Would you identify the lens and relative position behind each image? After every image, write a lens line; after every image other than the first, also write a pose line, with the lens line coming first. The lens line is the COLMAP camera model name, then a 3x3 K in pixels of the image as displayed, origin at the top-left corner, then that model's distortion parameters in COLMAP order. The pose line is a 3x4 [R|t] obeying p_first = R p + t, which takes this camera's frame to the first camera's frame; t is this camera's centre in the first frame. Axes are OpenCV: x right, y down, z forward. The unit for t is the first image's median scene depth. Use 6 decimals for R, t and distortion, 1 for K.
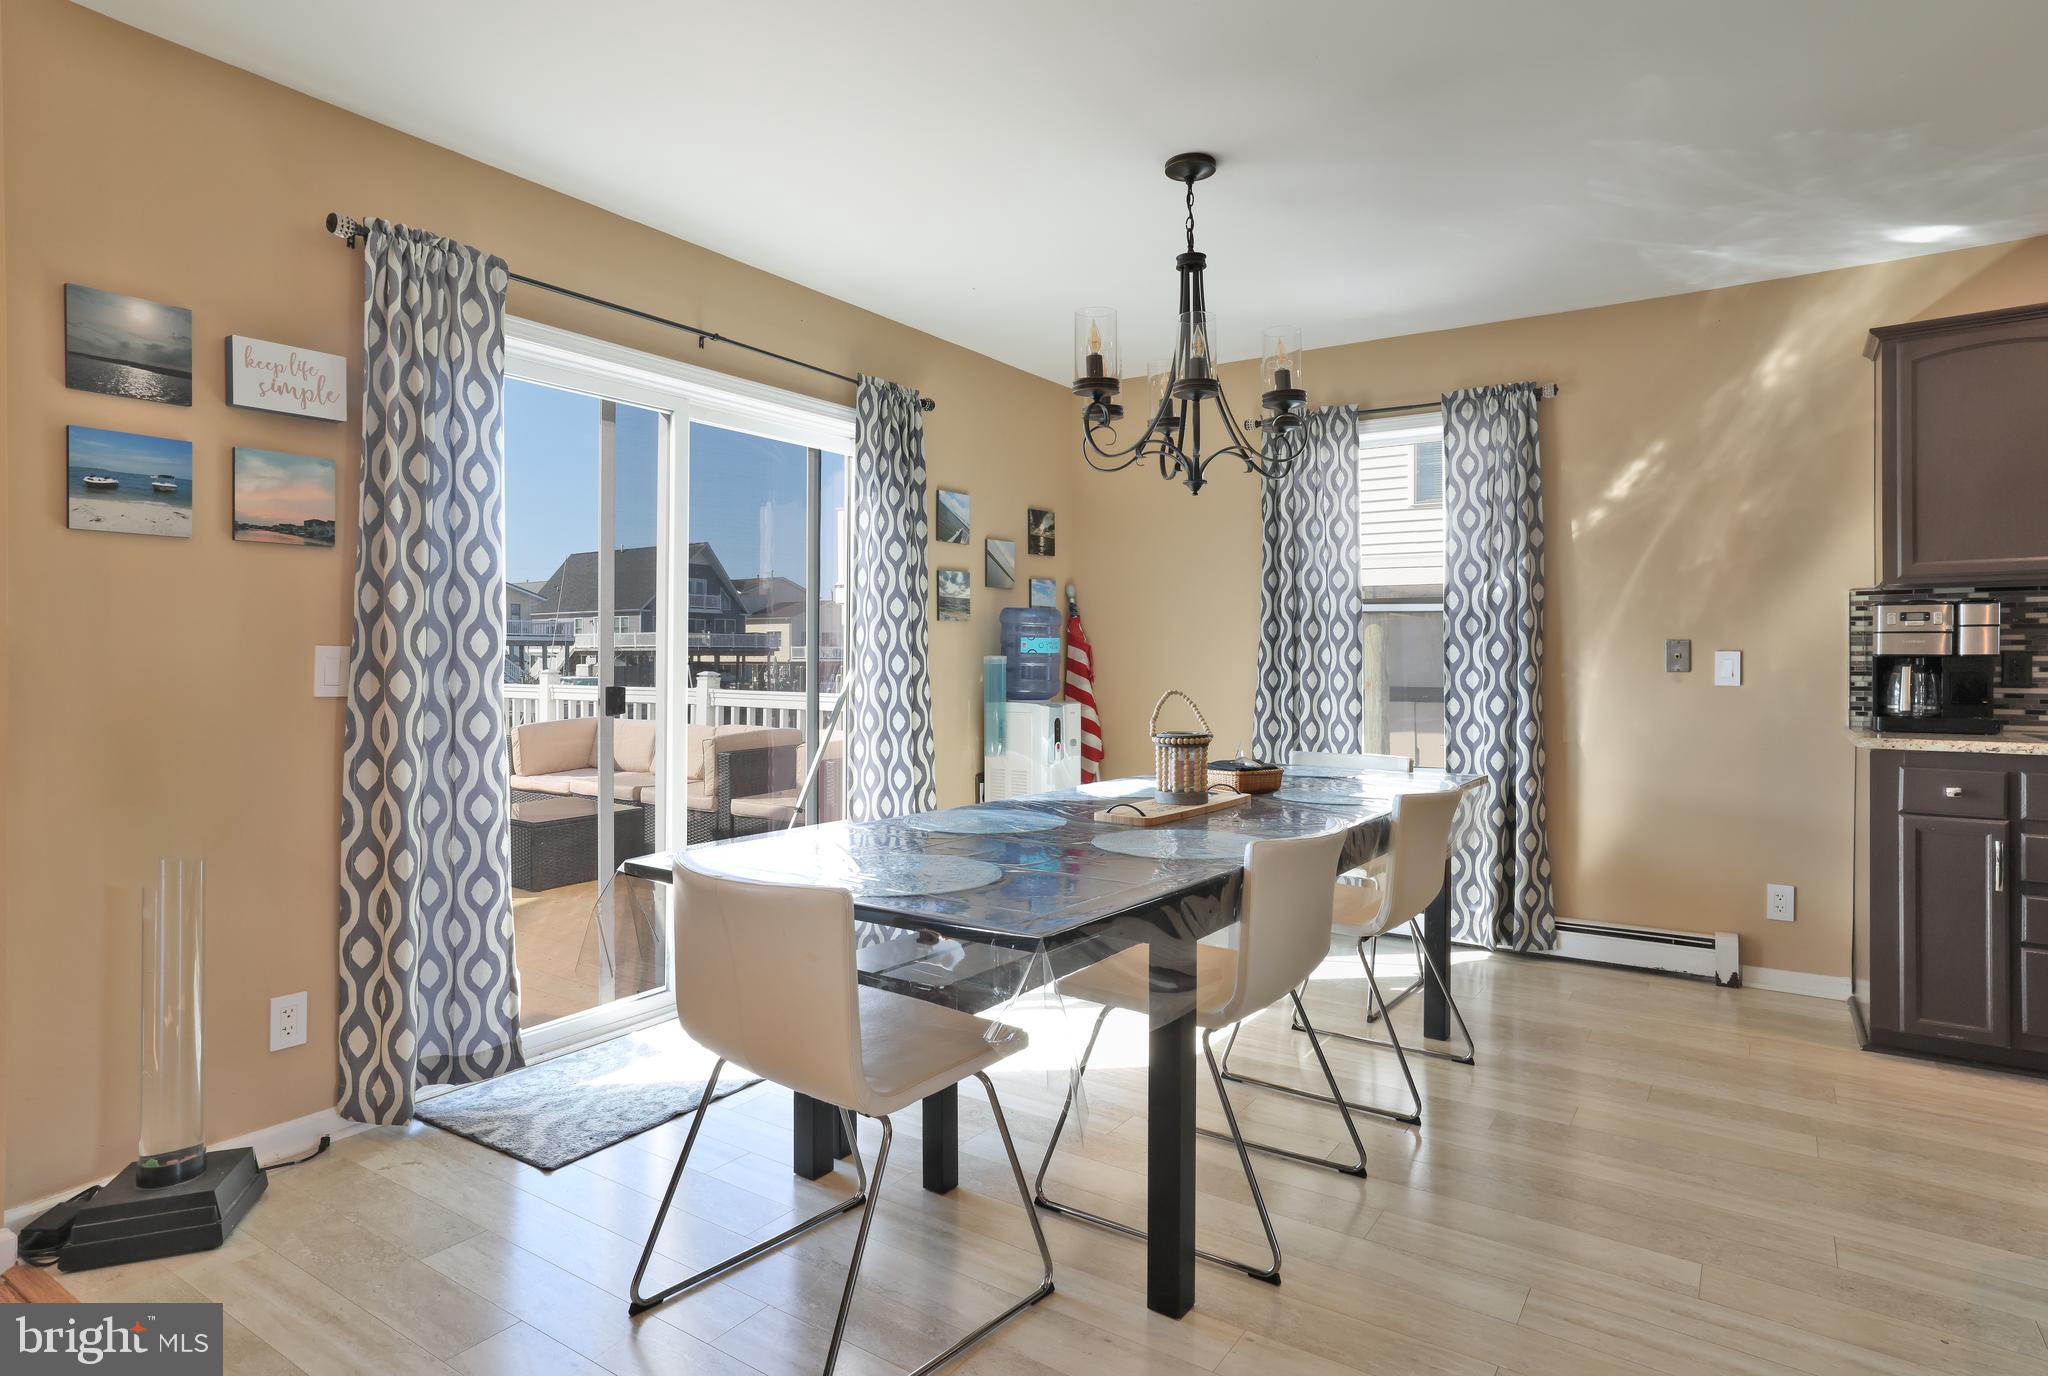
lens RADIAL K [[1095.0, 0, 1028.6], [0, 1095.0, 656.5], [0, 0, 1]] dist [-0.016694, 0.001250]
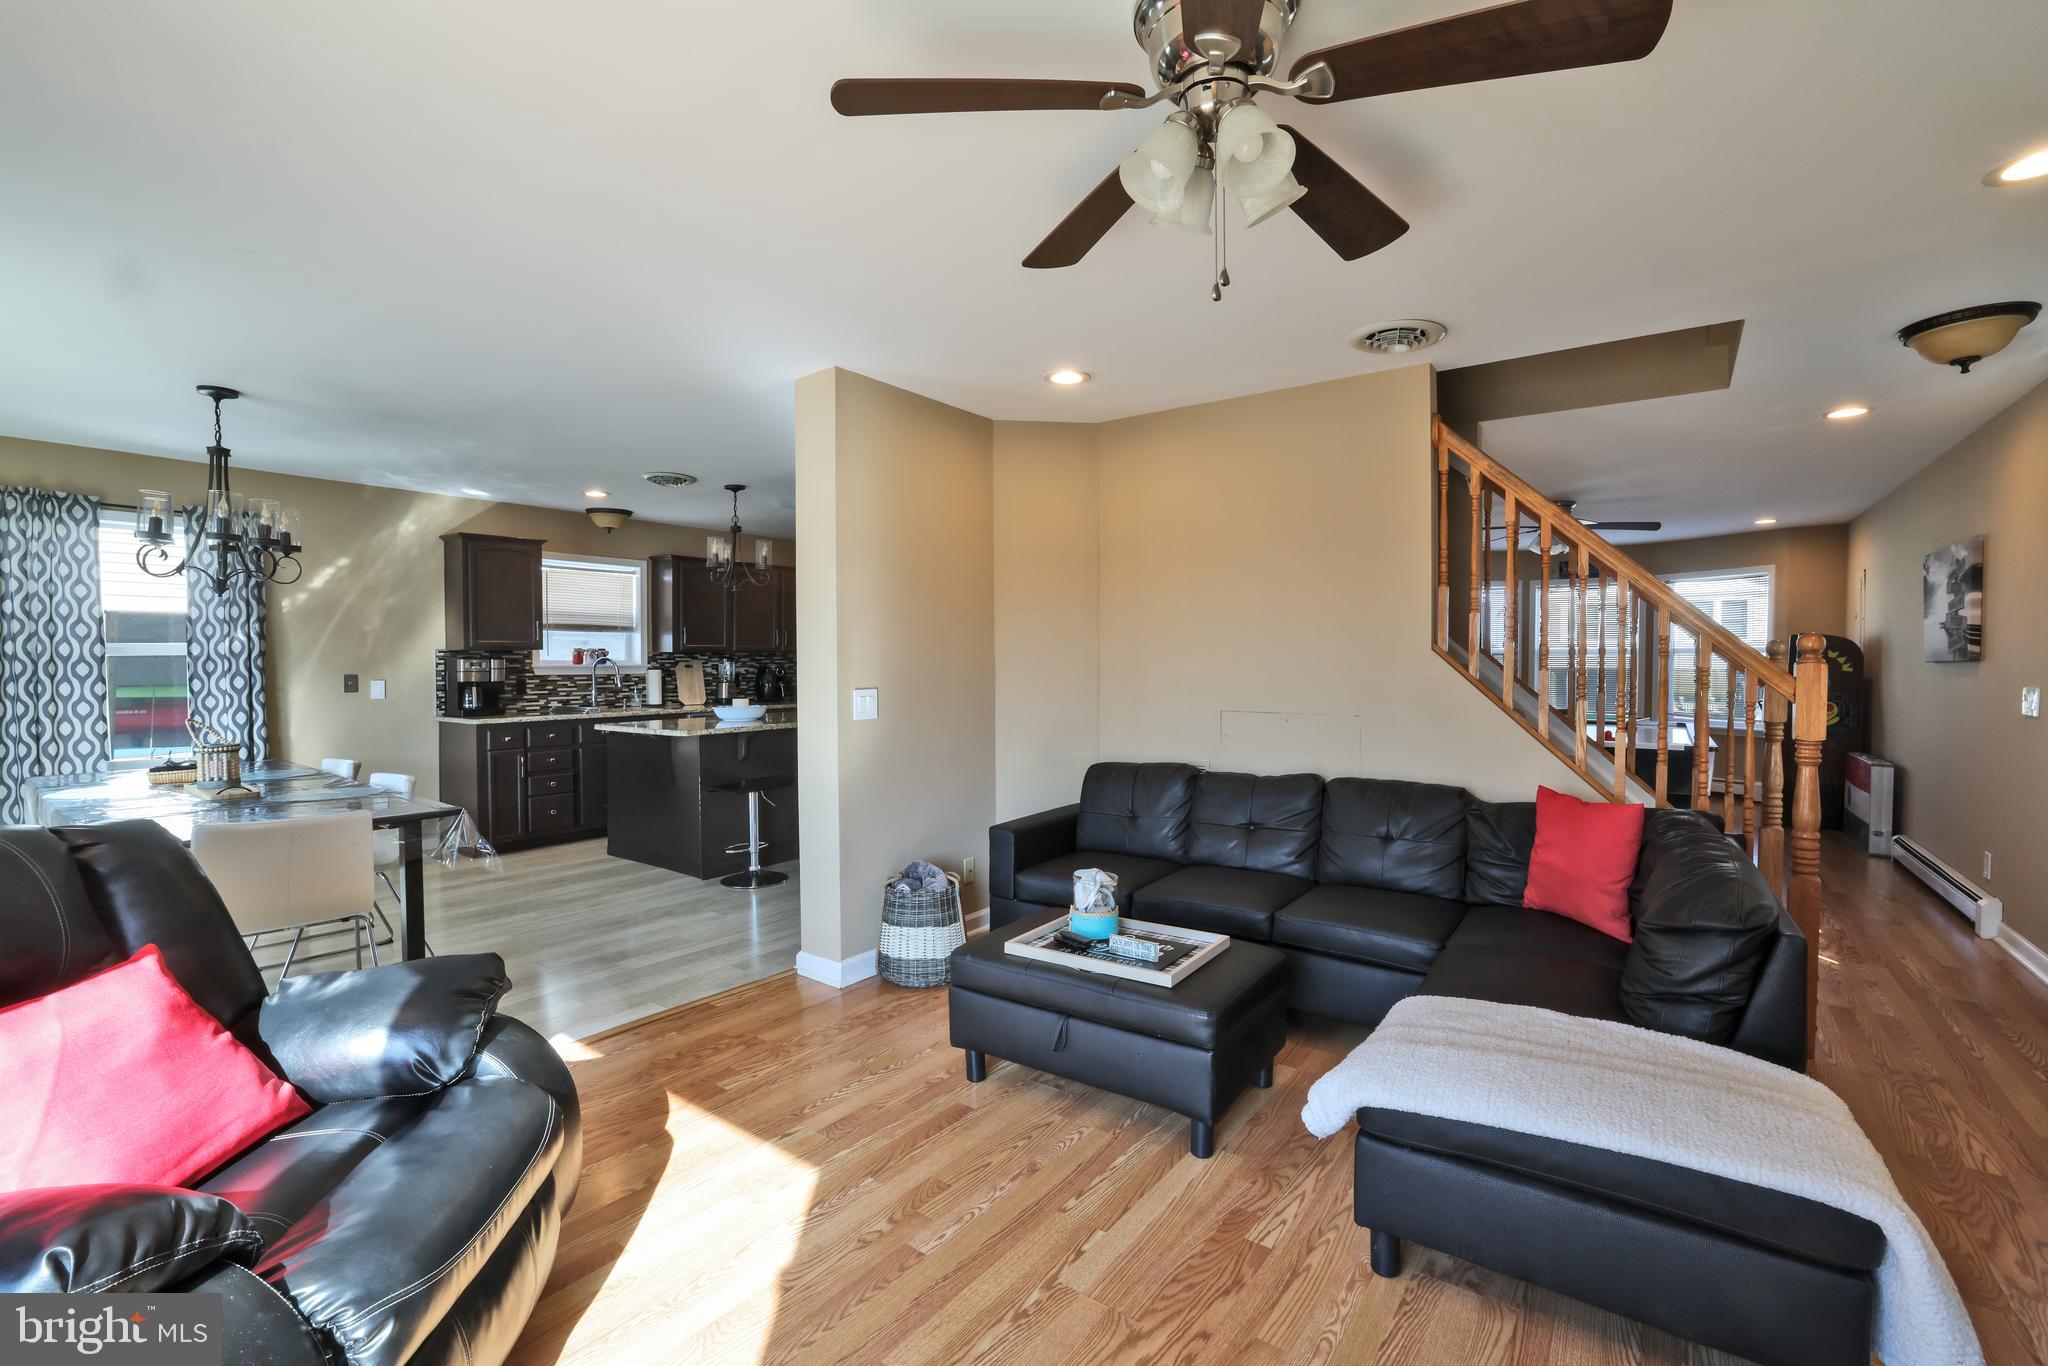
lens RADIAL K [[880.1, 0, 1024.0], [0, 880.1, 683.0], [0, 0, 1]] dist [-0.044977, 0.016319]
pose [[0.048081, -0.026822, 0.998483, -0.798651], [0.000719, 0.999640, 0.026818, -0.039983], [-0.998843, -0.000572, 0.048083, -0.190427]]
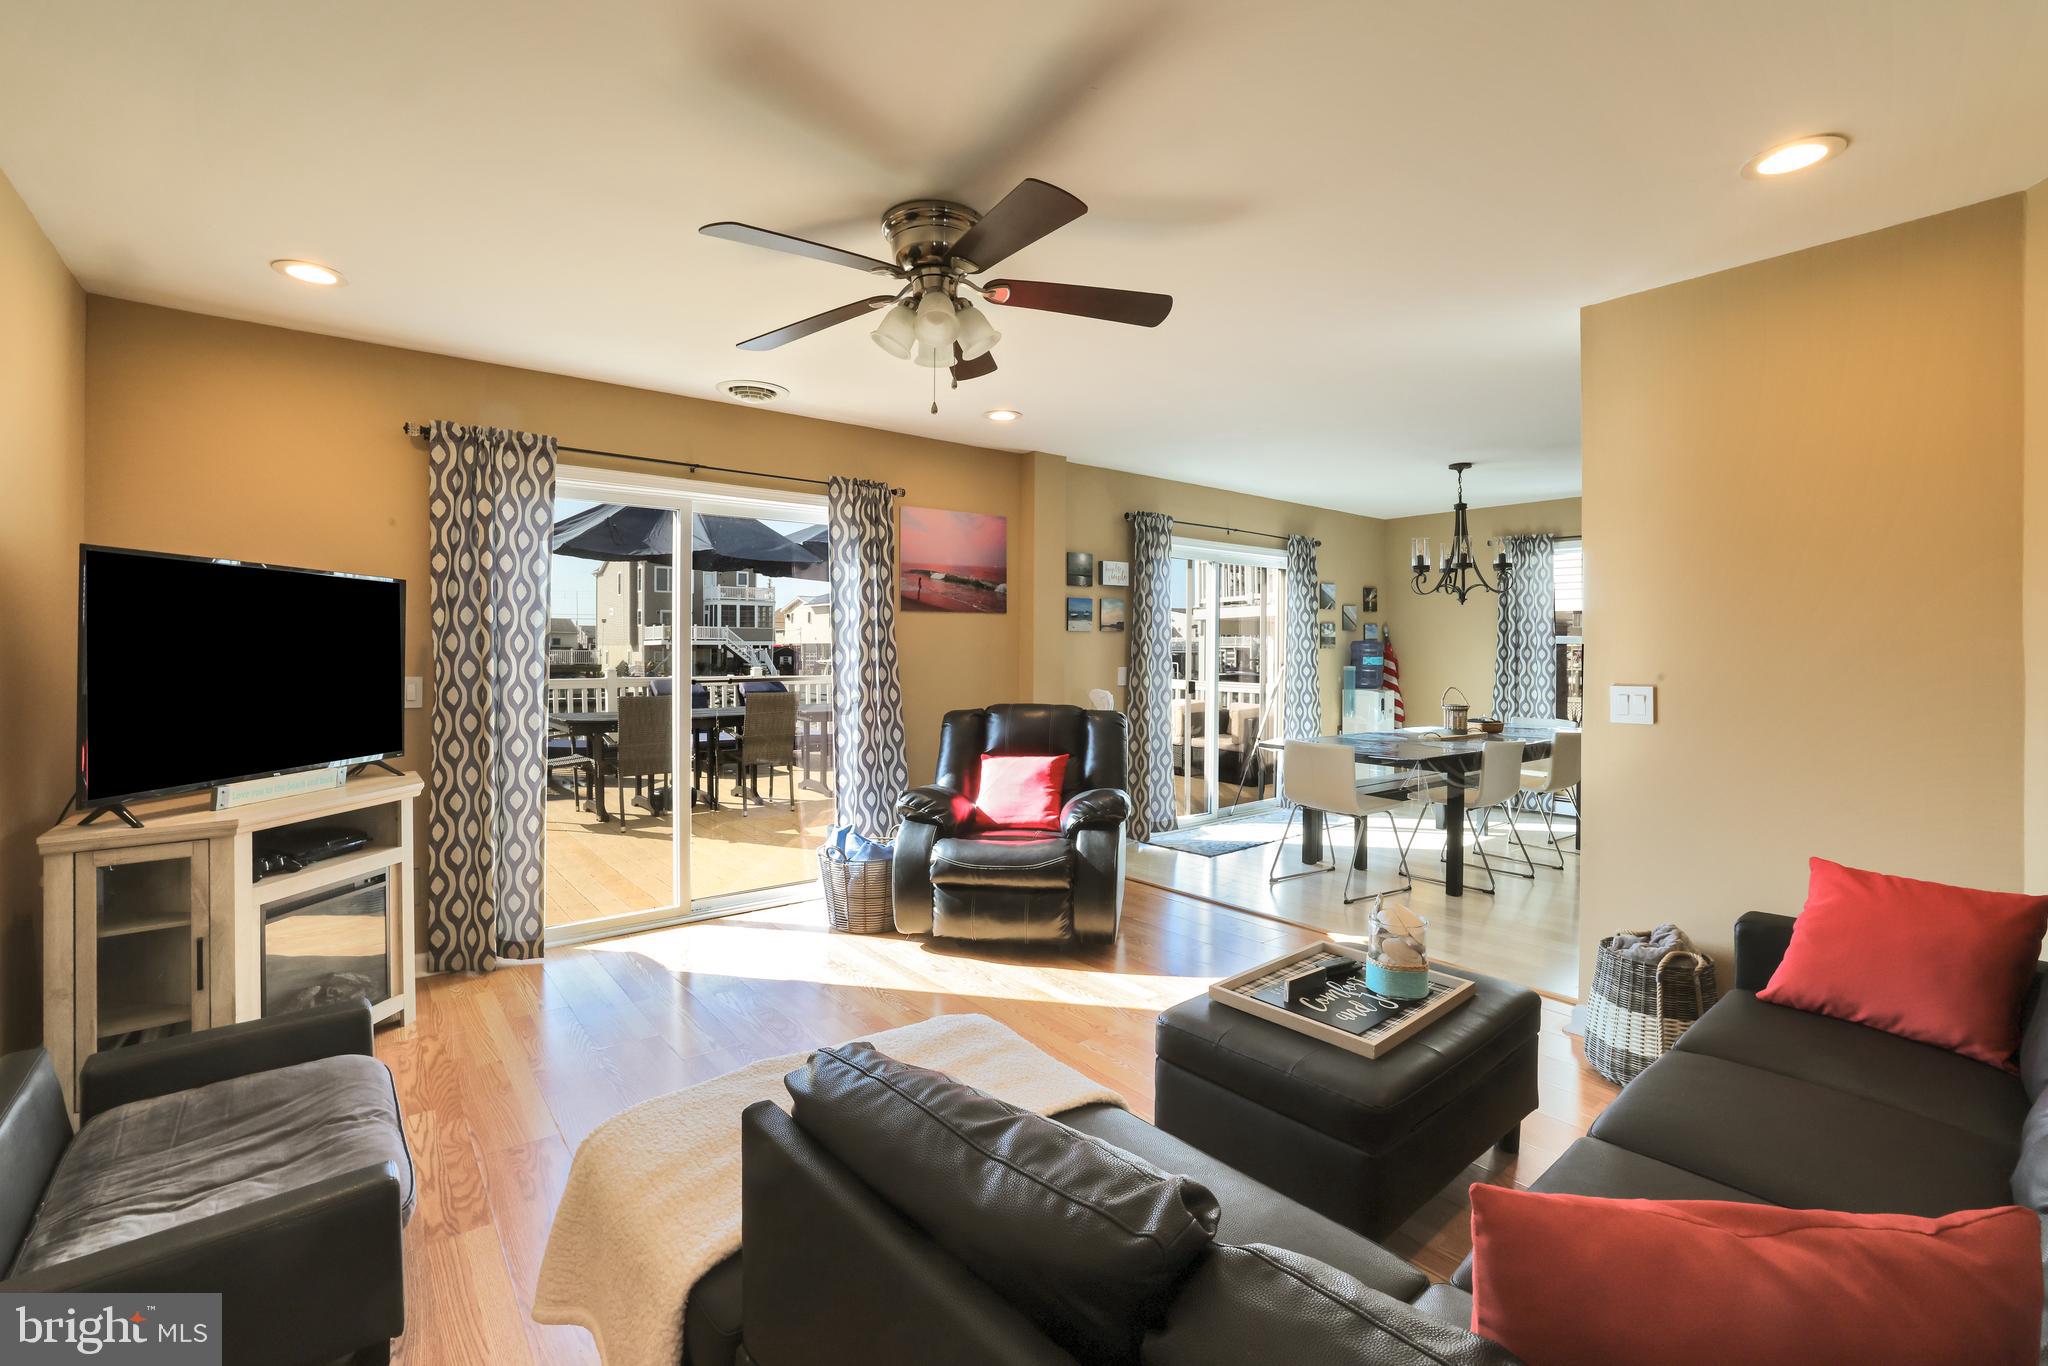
lens RADIAL K [[889.4, 0, 1010.5], [0, 889.4, 647.9], [0, 0, 1]] dist [-0.049612, 0.000075]
pose [[0.951702, 0.002340, -0.307014, -0.147354], [-0.002162, 0.999997, 0.000919, -0.040145], [0.307015, -0.000211, 0.951705, -0.837111]]
